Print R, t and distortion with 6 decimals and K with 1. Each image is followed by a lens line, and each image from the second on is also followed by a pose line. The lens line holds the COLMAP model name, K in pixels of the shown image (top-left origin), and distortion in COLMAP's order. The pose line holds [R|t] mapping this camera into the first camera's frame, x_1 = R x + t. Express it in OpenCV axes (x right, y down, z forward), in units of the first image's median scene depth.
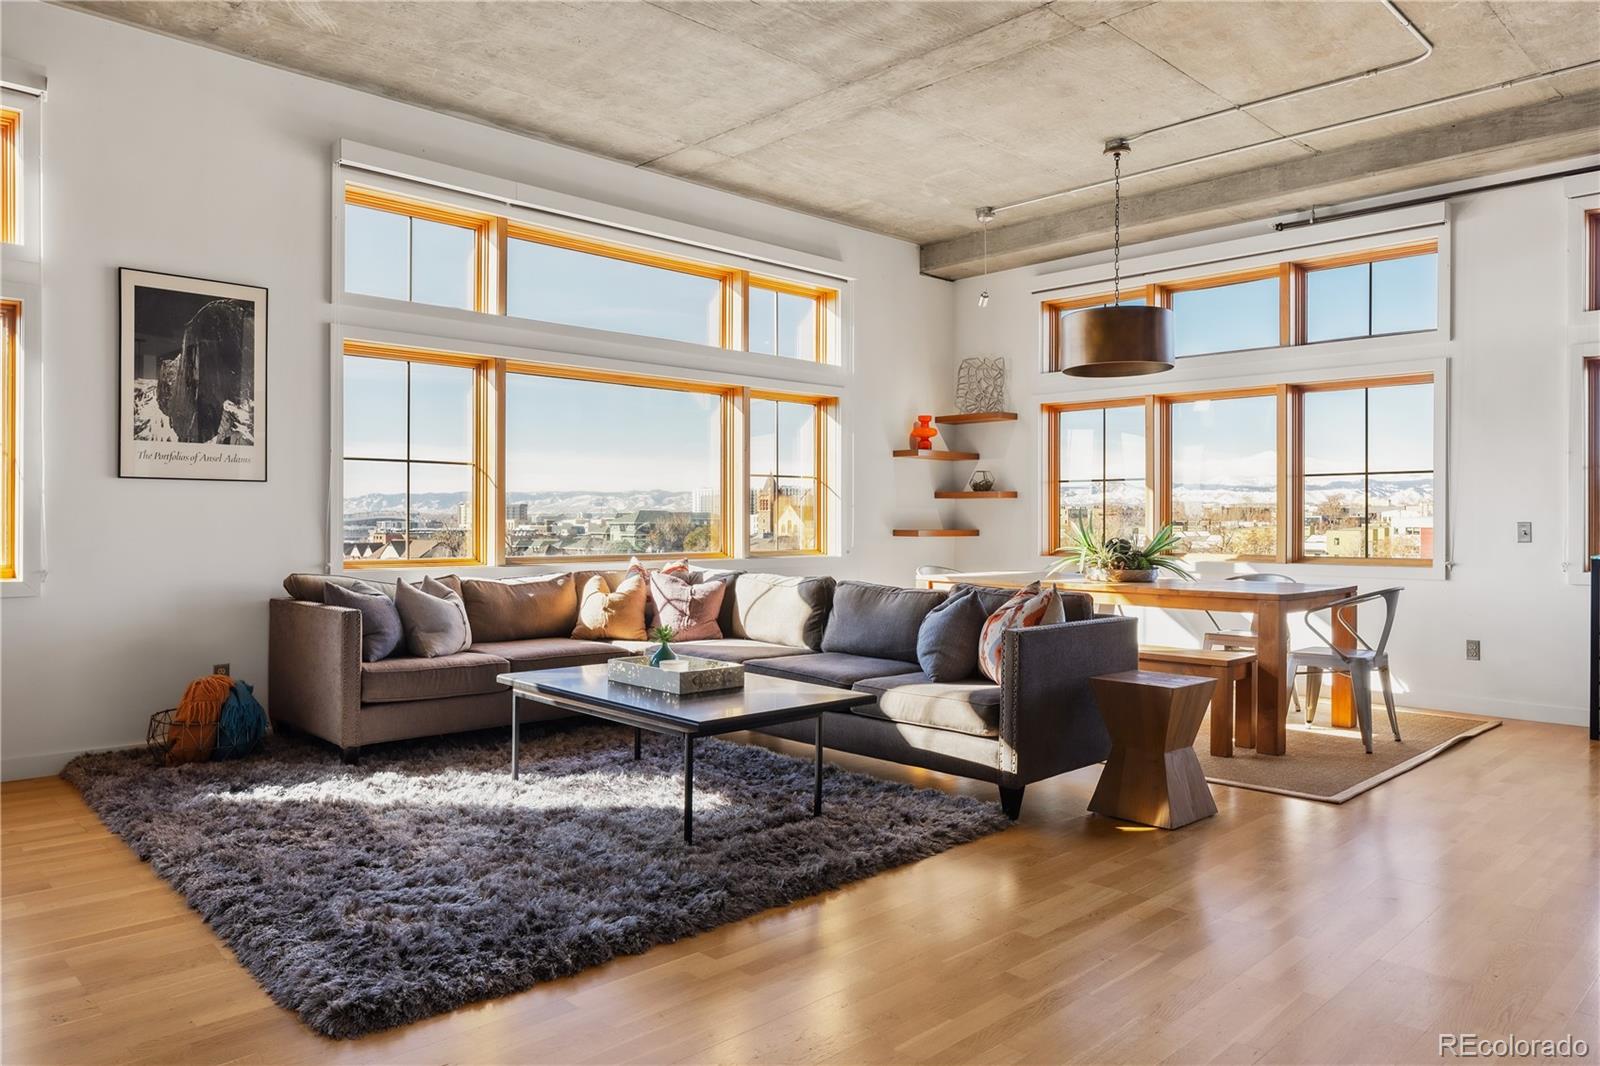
lens RADIAL K [[1087.4, 0, 780.2], [0, 1087.4, 531.9], [0, 0, 1]] dist [0.000288, 0.001565]
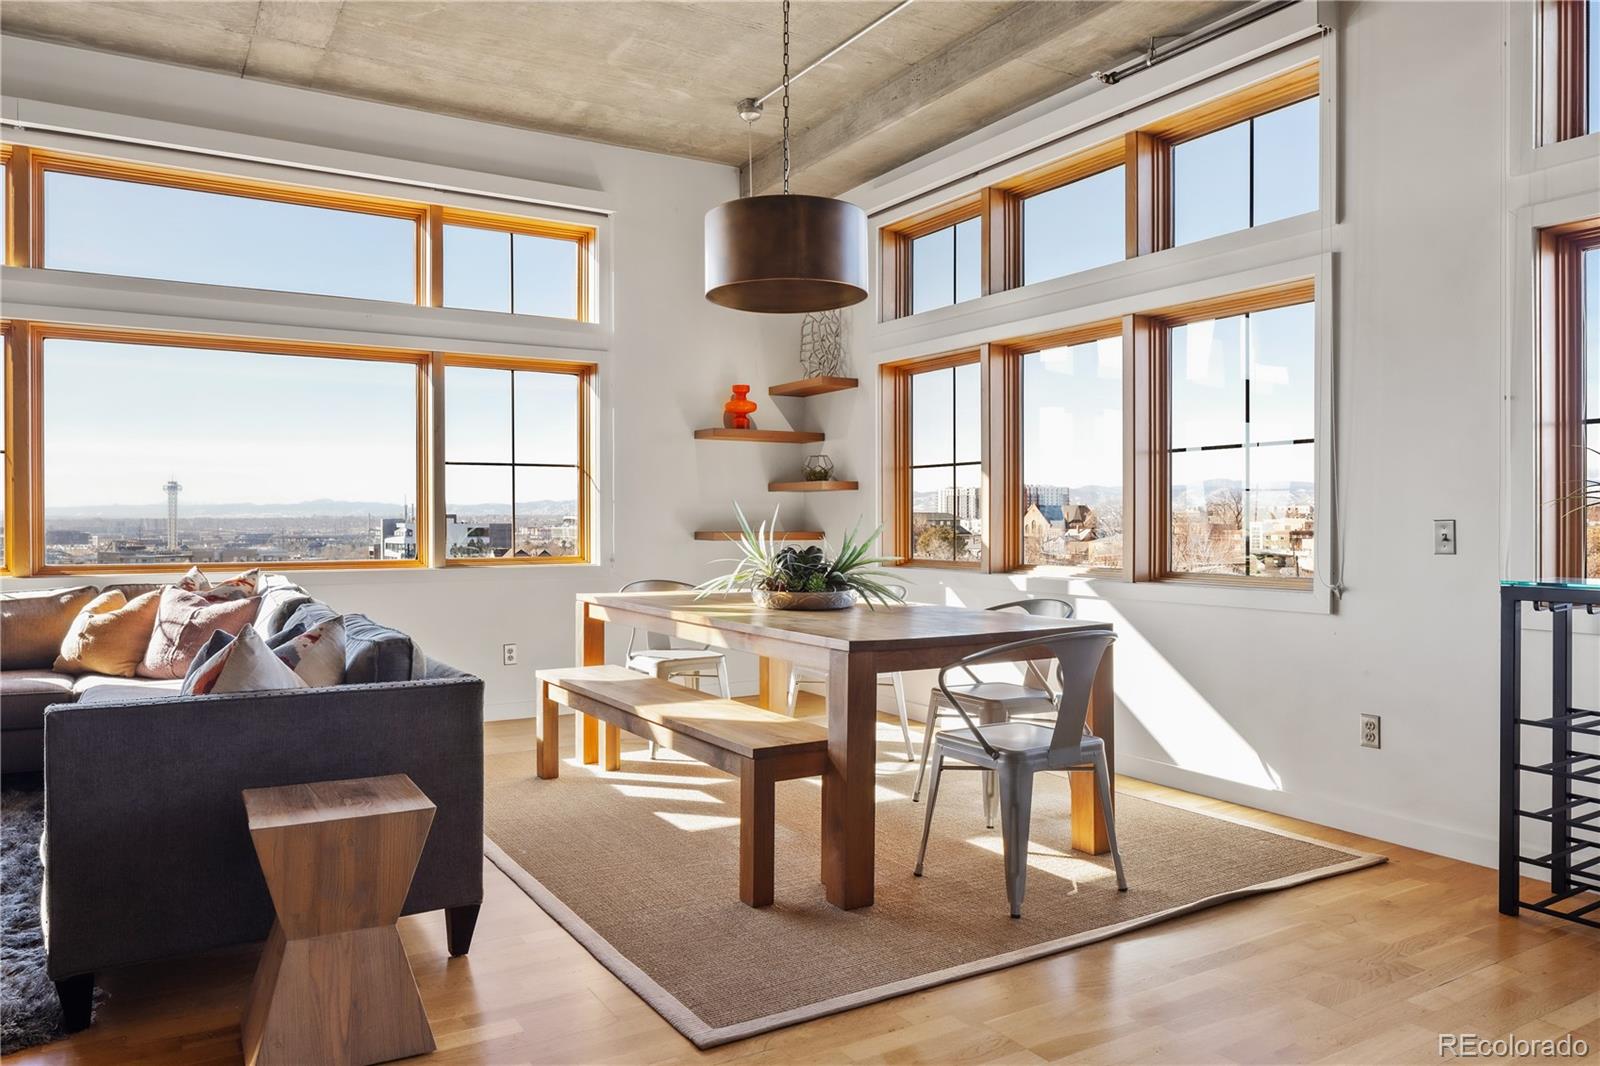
lens RADIAL K [[1087.4, 0, 780.2], [0, 1087.4, 531.9], [0, 0, 1]] dist [0.000288, 0.001565]
pose [[0.971722, -0.000356, -0.236129, 0.454525], [0.000246, 1.000000, -0.000496, -0.001965], [0.236129, 0.000424, 0.971722, 0.329539]]
